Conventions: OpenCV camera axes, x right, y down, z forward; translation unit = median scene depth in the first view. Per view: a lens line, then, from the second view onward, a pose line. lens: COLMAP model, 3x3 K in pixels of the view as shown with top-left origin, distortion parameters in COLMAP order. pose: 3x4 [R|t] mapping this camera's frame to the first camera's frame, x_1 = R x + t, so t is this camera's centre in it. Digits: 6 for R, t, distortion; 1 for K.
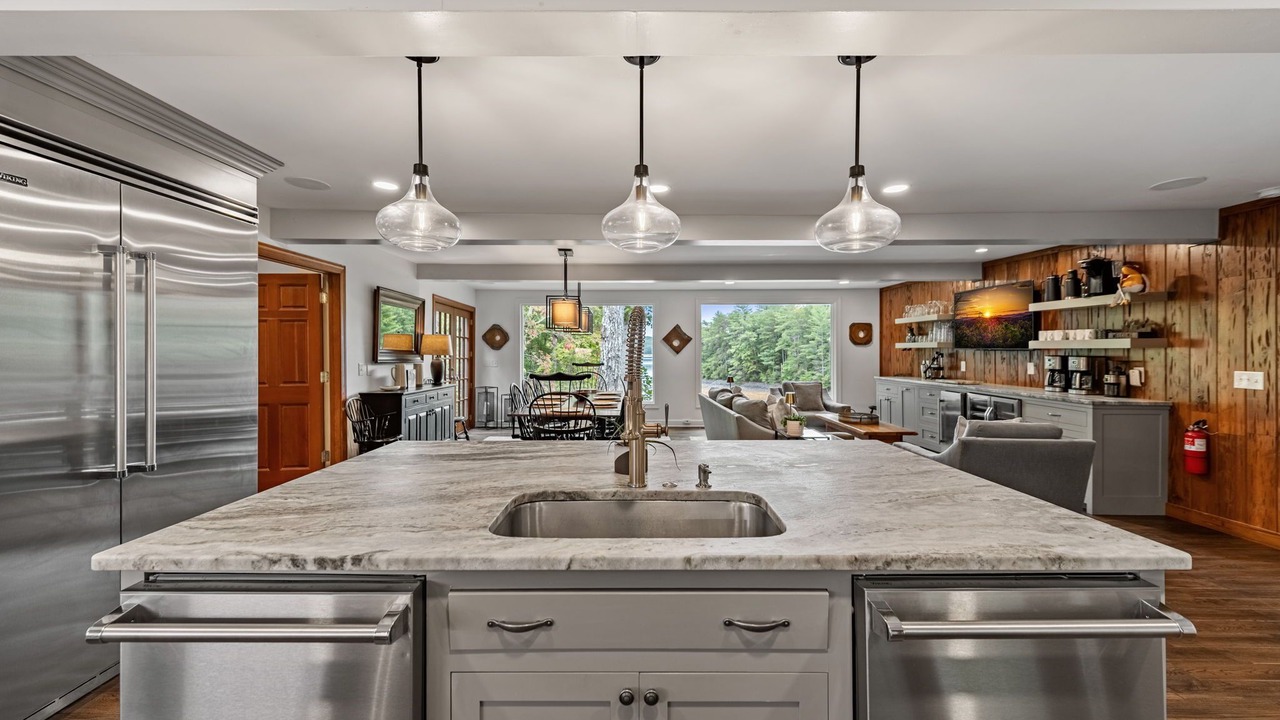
lens RADIAL K [[511.1, 0, 636.0], [0, 511.1, 353.6], [0, 0, 1]] dist [0.000819, 0.000034]
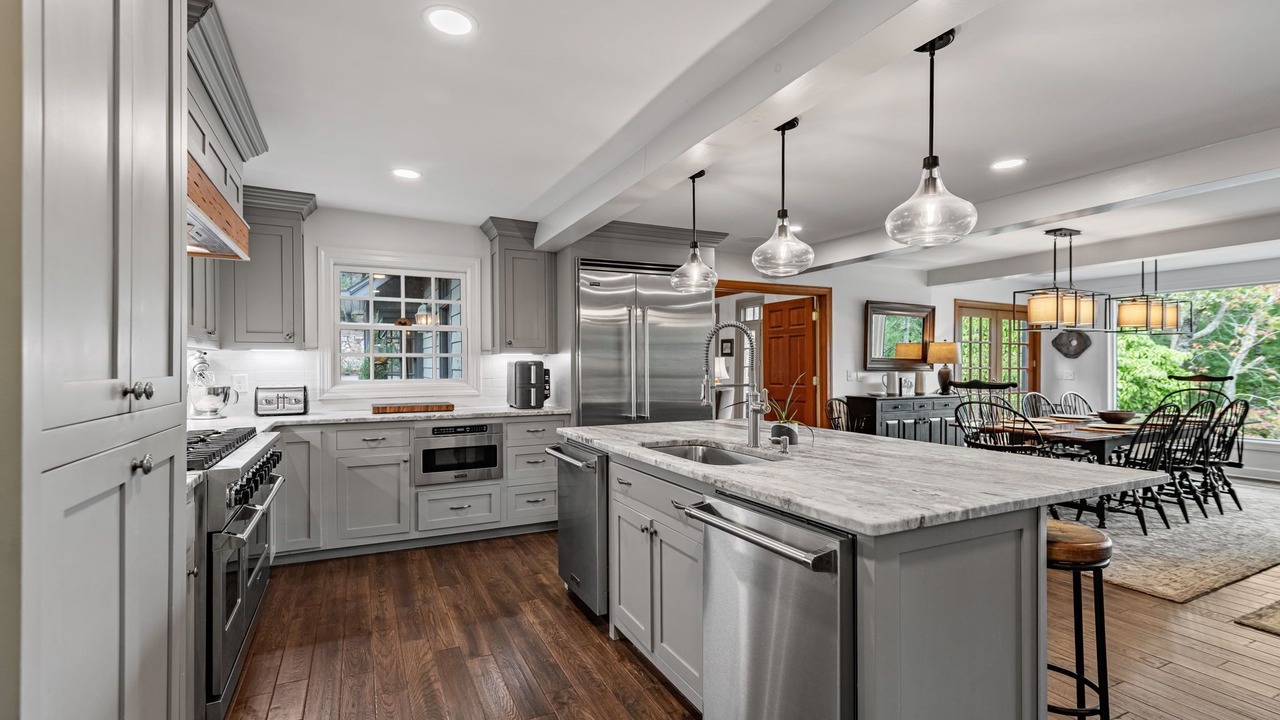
lens RADIAL K [[580.0, 0, 637.2], [0, 580.0, 365.4], [0, 0, 1]] dist [0.019002, -0.000074]
pose [[0.445566, -0.001561, -0.895248, 0.410848], [-0.001973, 0.999994, -0.002725, 0.012818], [0.895247, 0.002981, 0.445560, -0.000404]]
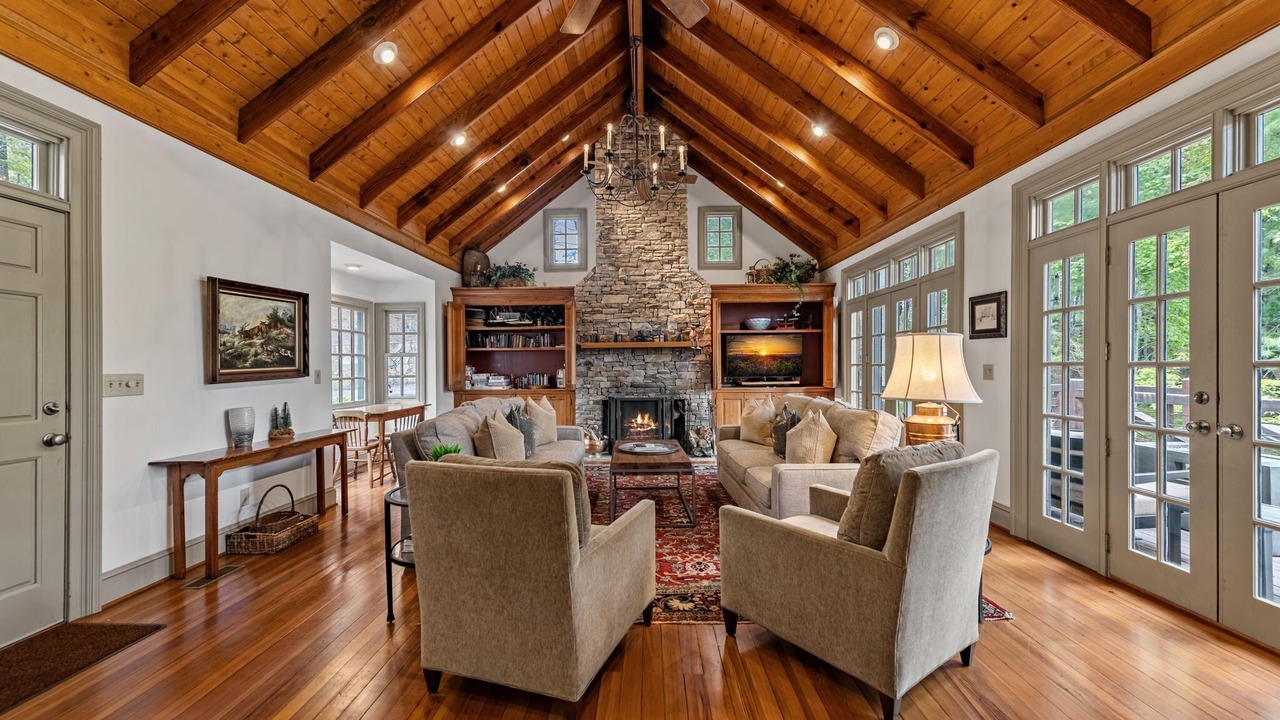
lens RADIAL K [[499.3, 0, 640.0], [0, 499.3, 360.0], [0, 0, 1]] dist [0.000761, -0.000373]
pose [[-0.018488, -0.006429, -0.999808, -0.671916], [0.004337, 0.999969, -0.006510, 0.007426], [0.999820, -0.004457, -0.018460, 0.794913]]
